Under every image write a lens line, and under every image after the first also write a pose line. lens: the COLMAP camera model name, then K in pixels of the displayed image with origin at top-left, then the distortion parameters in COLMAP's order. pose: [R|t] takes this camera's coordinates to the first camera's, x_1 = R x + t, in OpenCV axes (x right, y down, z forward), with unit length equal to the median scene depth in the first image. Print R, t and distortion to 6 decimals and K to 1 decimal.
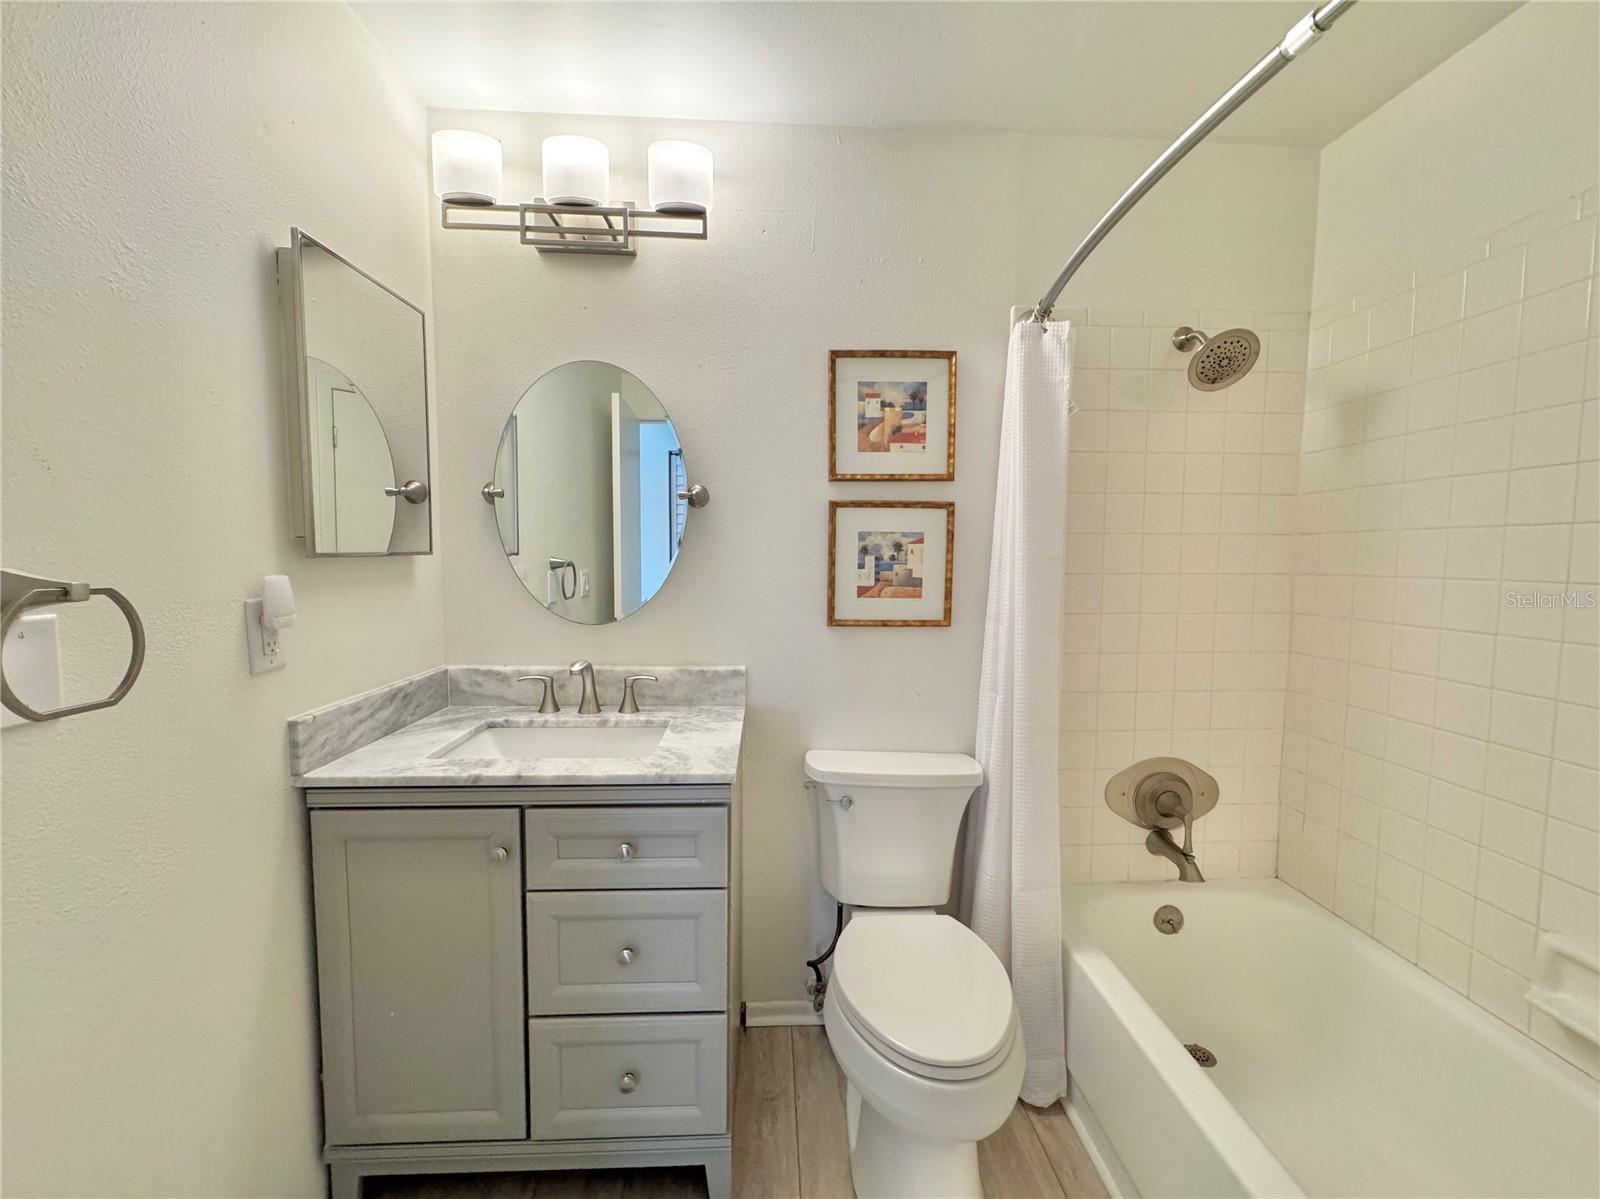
lens RADIAL K [[653.4, 0, 800.0], [0, 653.4, 599.5], [0, 0, 1]] dist [-0.002100, 0.000006]
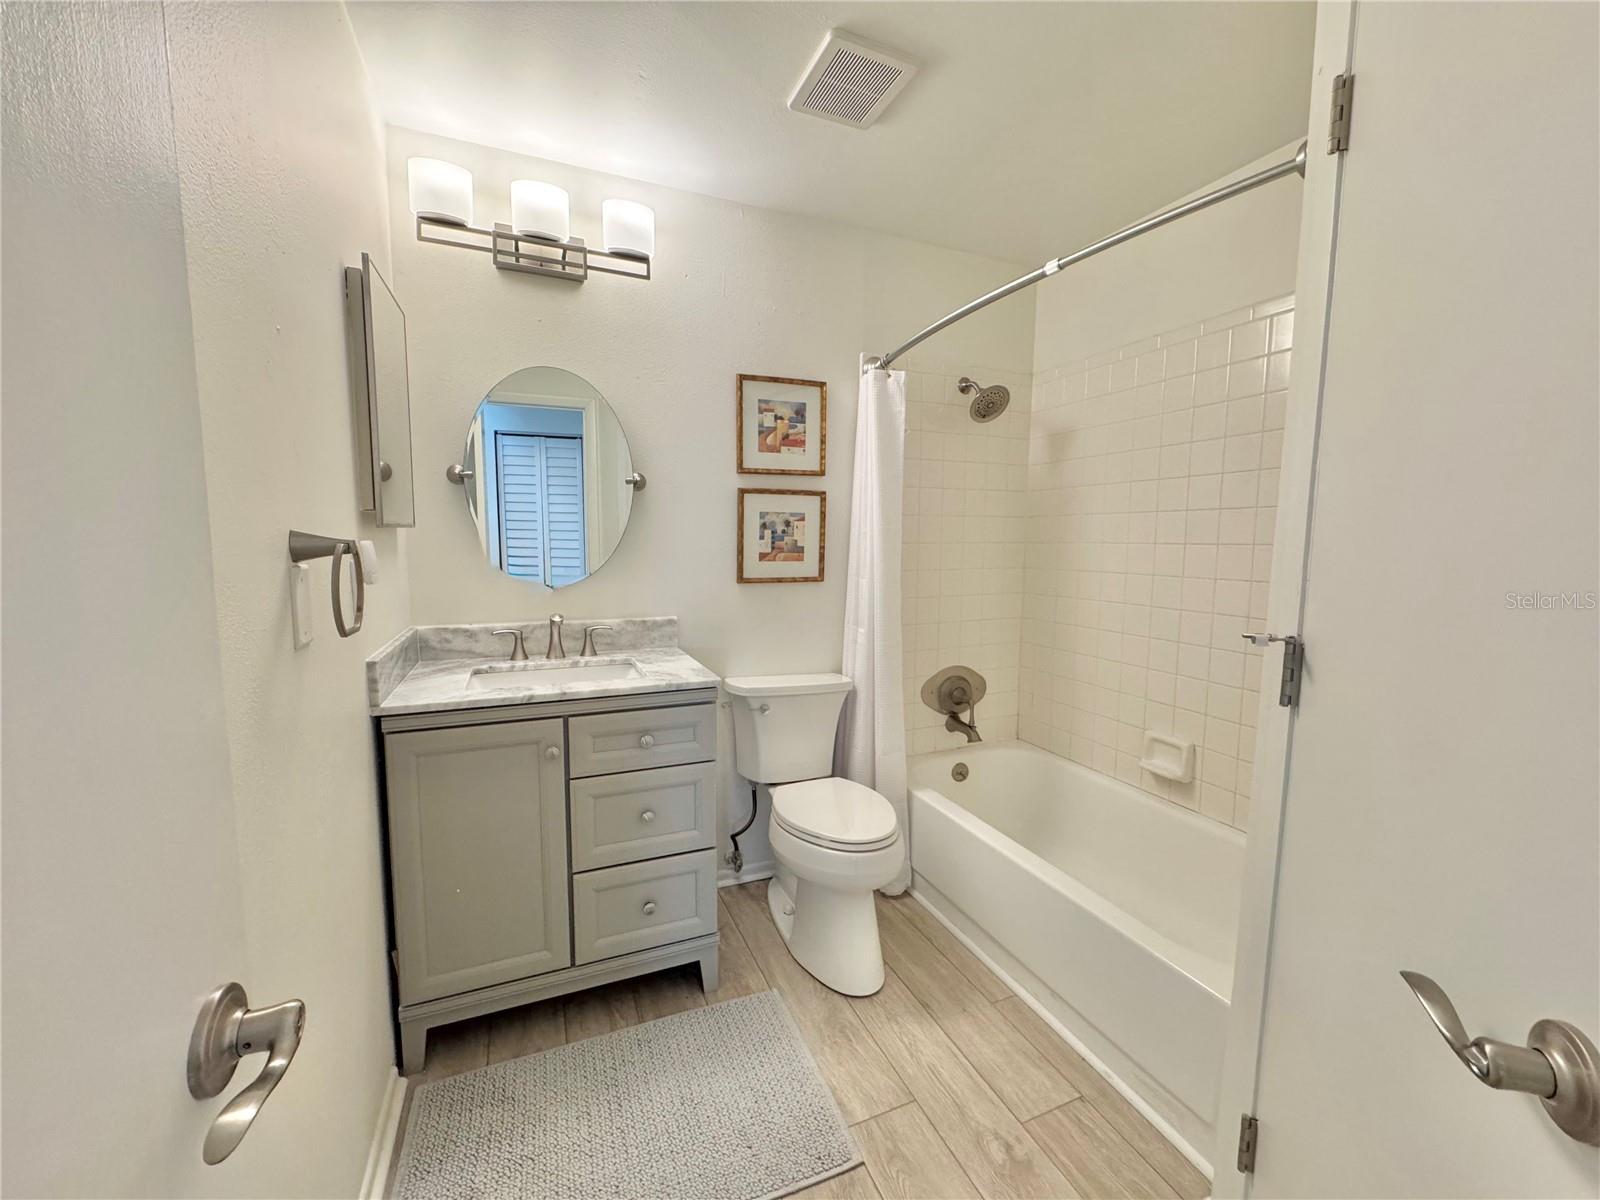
lens RADIAL K [[635.3, 0, 800.0], [0, 635.3, 600.0], [0, 0, 1]] dist [-0.001893, -0.000046]
pose [[0.939601, -0.034980, 0.340479, -0.290555], [0.024302, 0.999071, 0.035577, 0.033284], [-0.341407, -0.025153, 0.939579, -0.262874]]
